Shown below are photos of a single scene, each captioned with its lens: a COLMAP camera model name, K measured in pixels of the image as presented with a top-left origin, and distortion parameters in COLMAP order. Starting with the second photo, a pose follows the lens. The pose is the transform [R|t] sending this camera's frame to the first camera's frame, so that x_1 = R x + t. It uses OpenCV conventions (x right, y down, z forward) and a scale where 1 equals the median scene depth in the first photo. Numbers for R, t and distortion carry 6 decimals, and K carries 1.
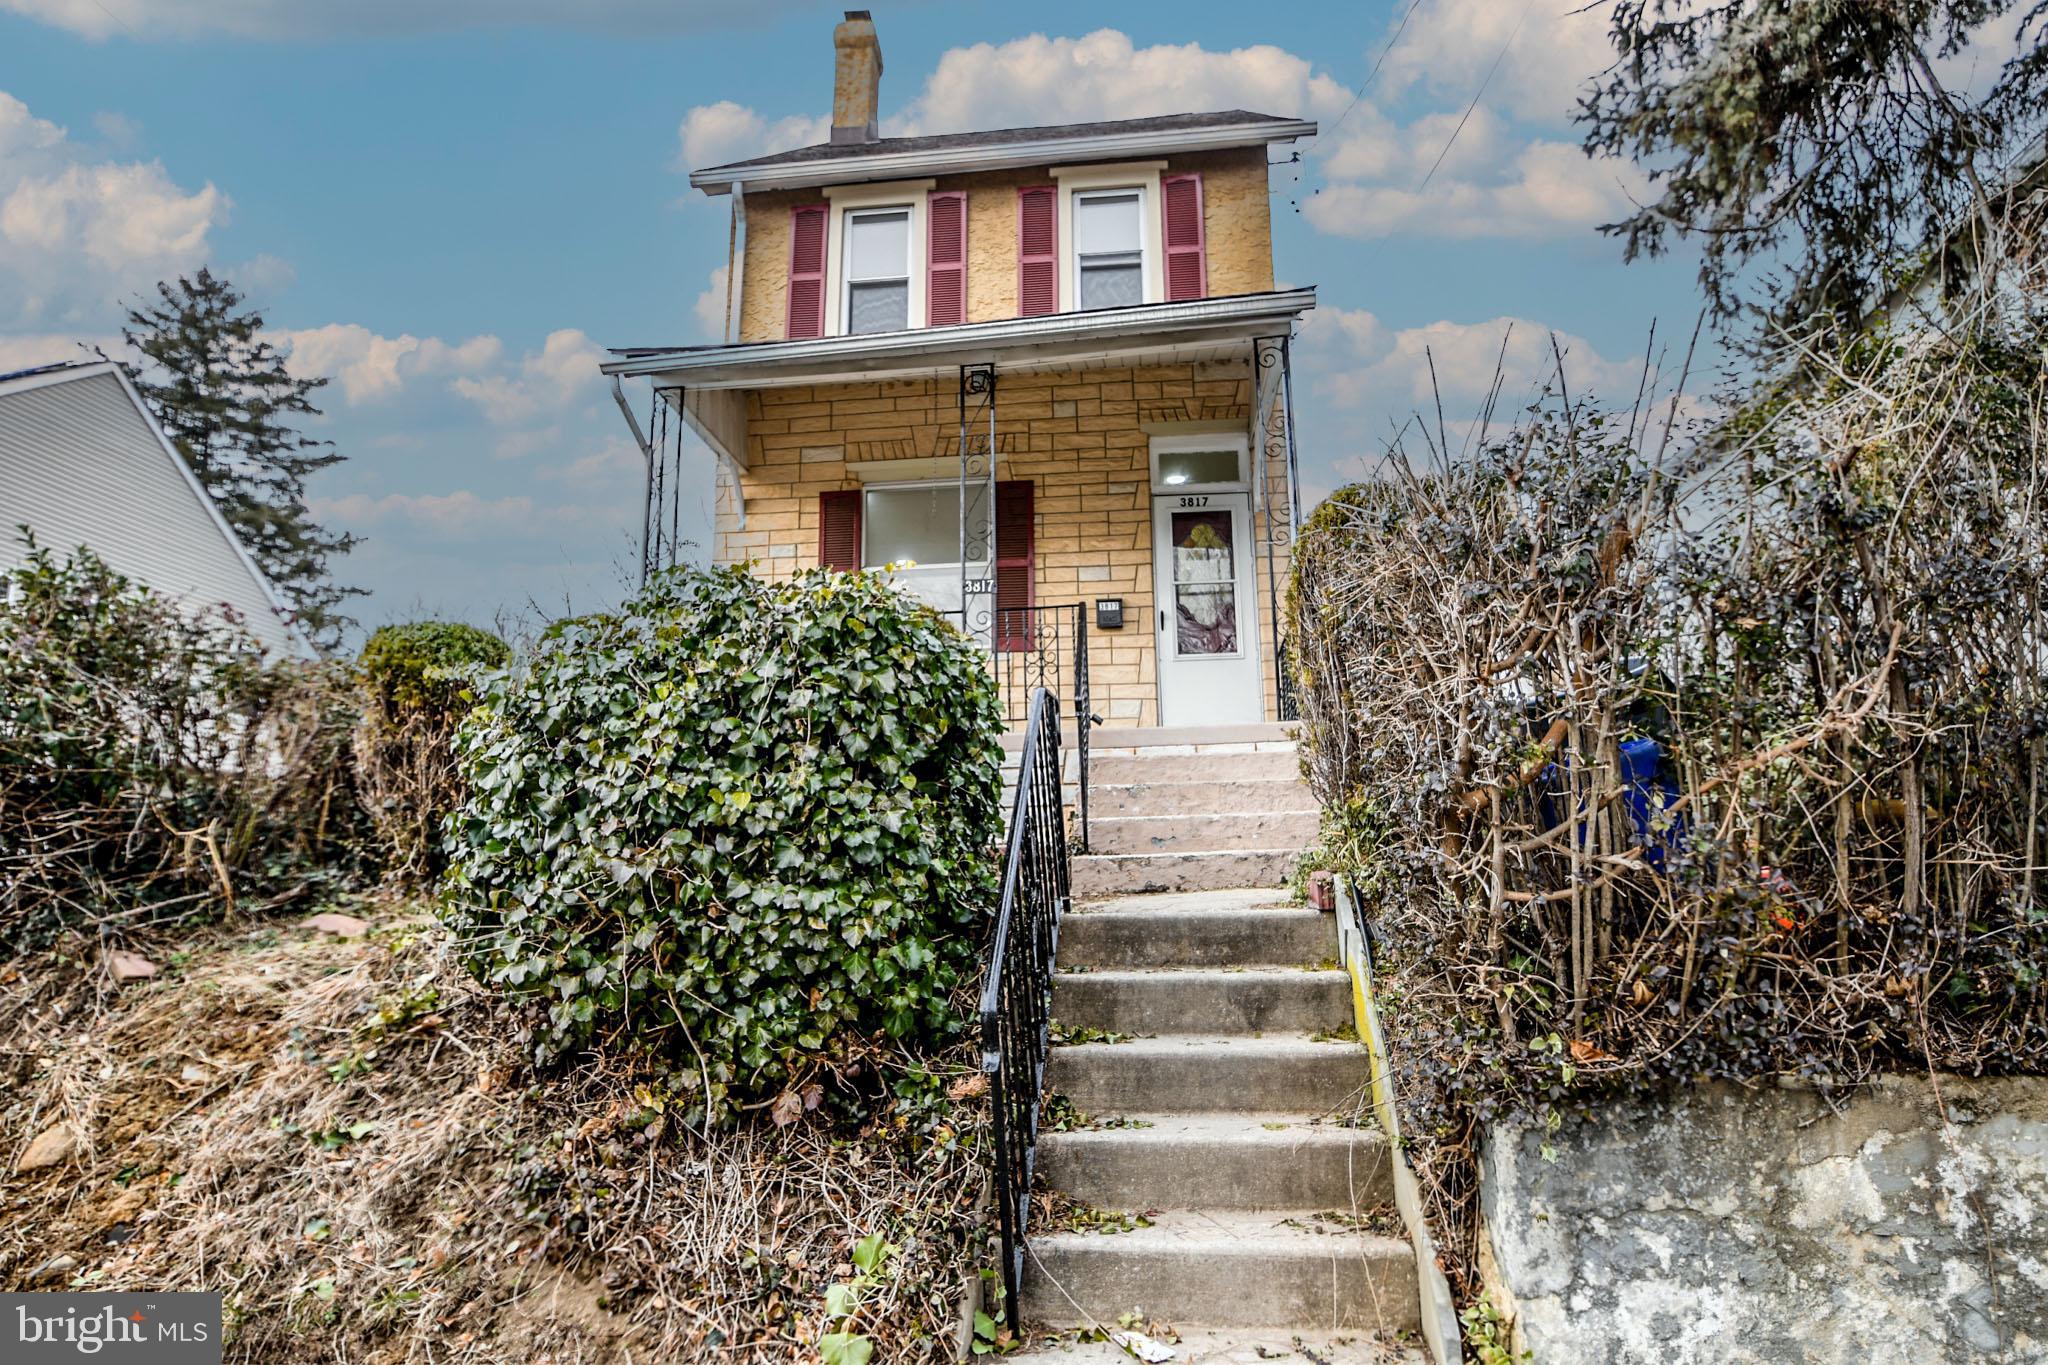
lens RADIAL K [[1262.2, 0, 1023.5], [0, 1262.2, 684.7], [0, 0, 1]] dist [-0.033516, -0.006974]
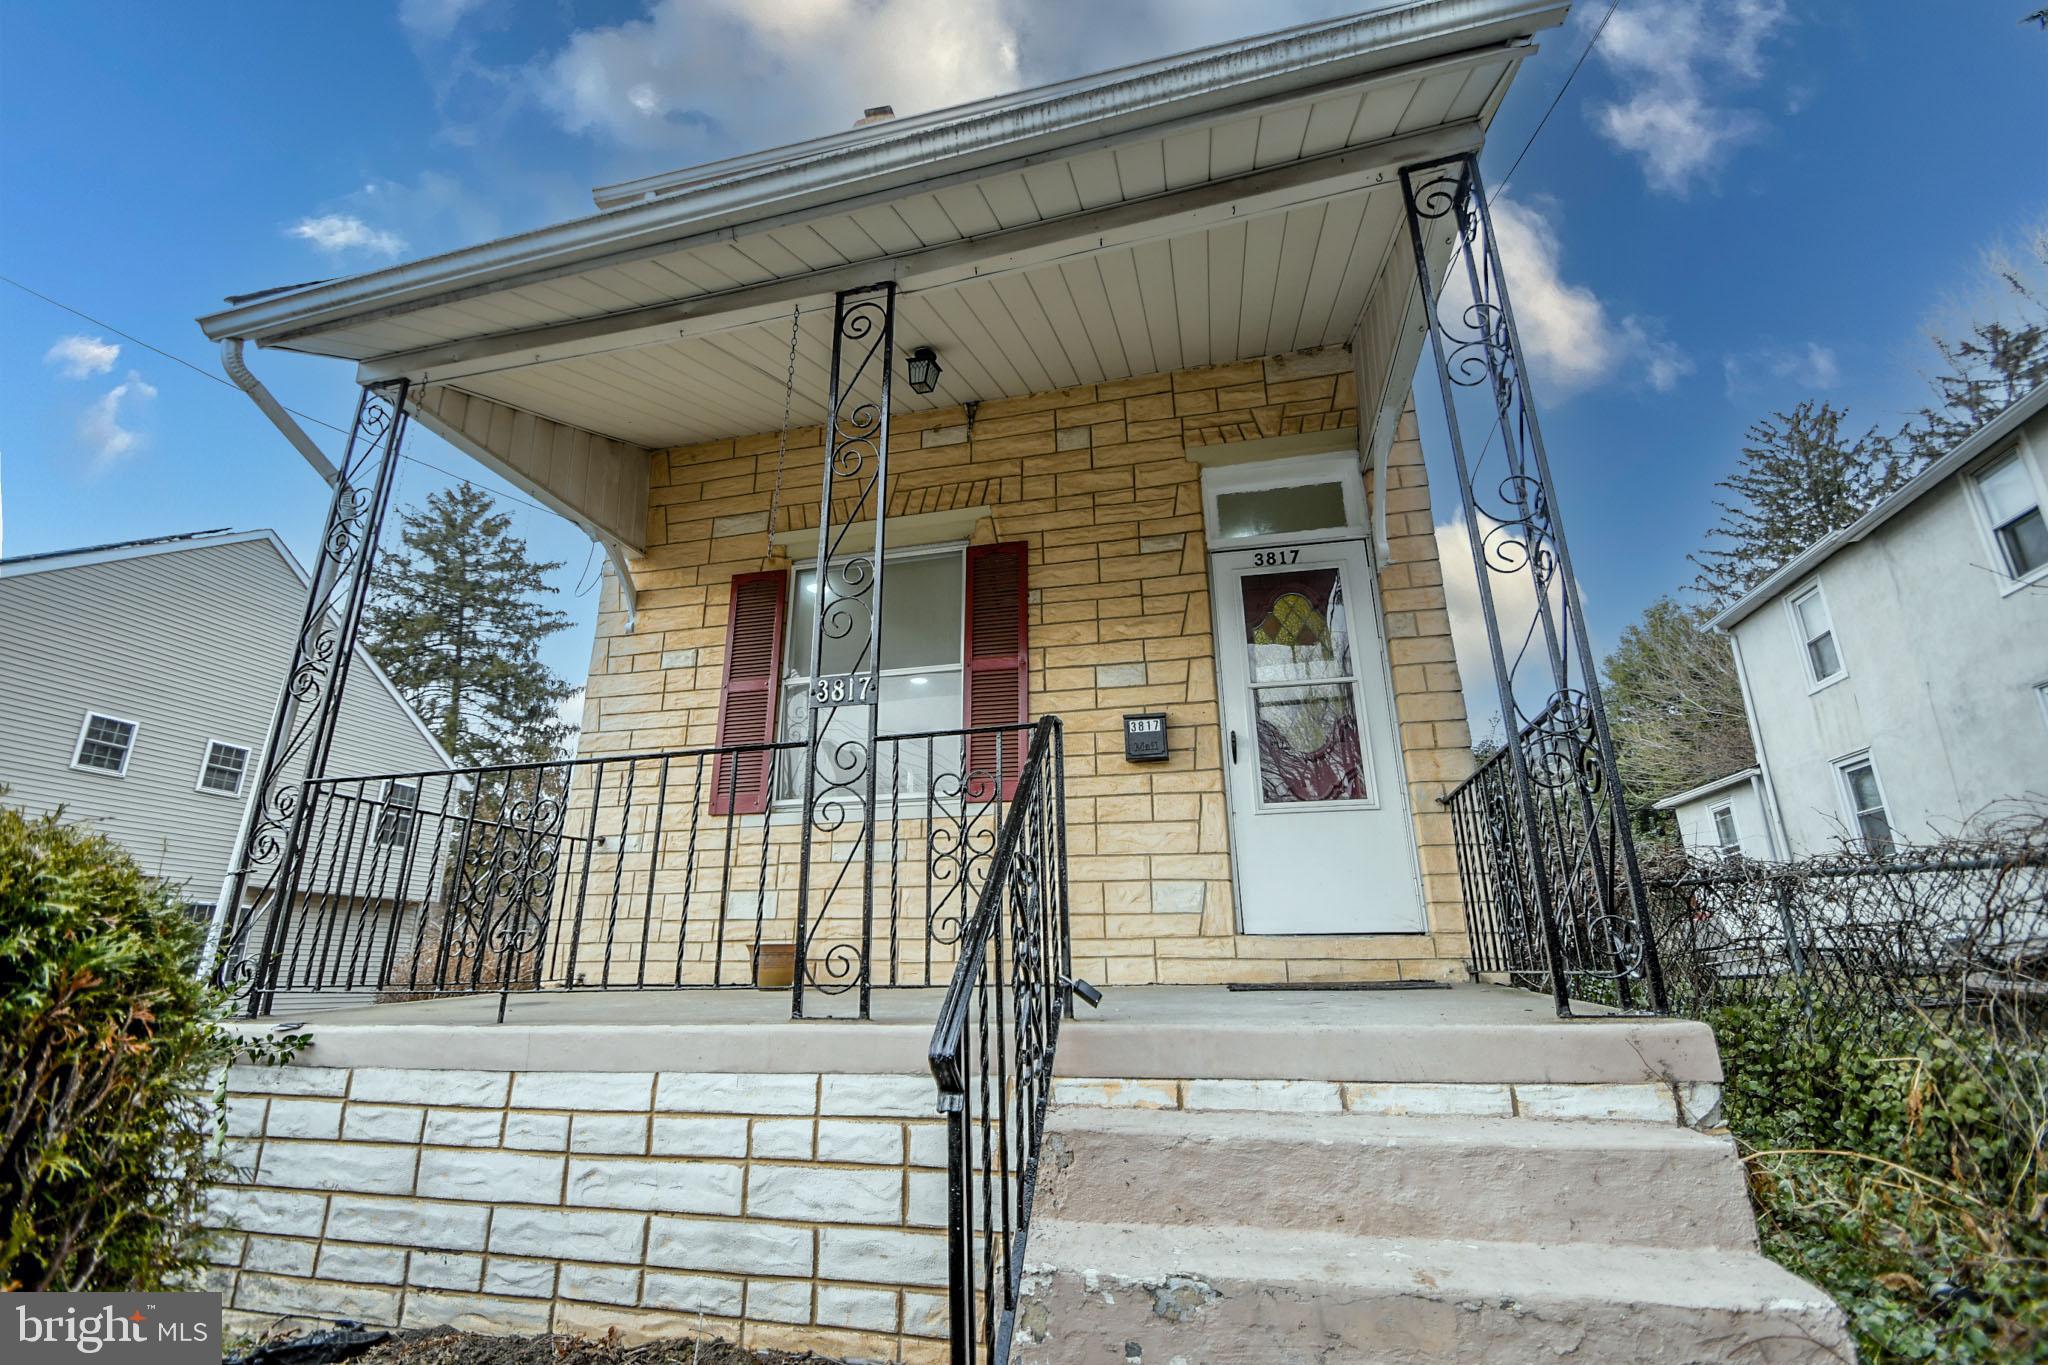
lens RADIAL K [[925.6, 0, 1005.3], [0, 925.6, 676.9], [0, 0, 1]] dist [-0.003426, -0.001928]
pose [[0.991186, -0.030777, -0.128856, 0.056705], [0.015022, 0.992478, -0.121502, -0.030712], [0.131626, 0.118495, 0.984192, 0.518696]]
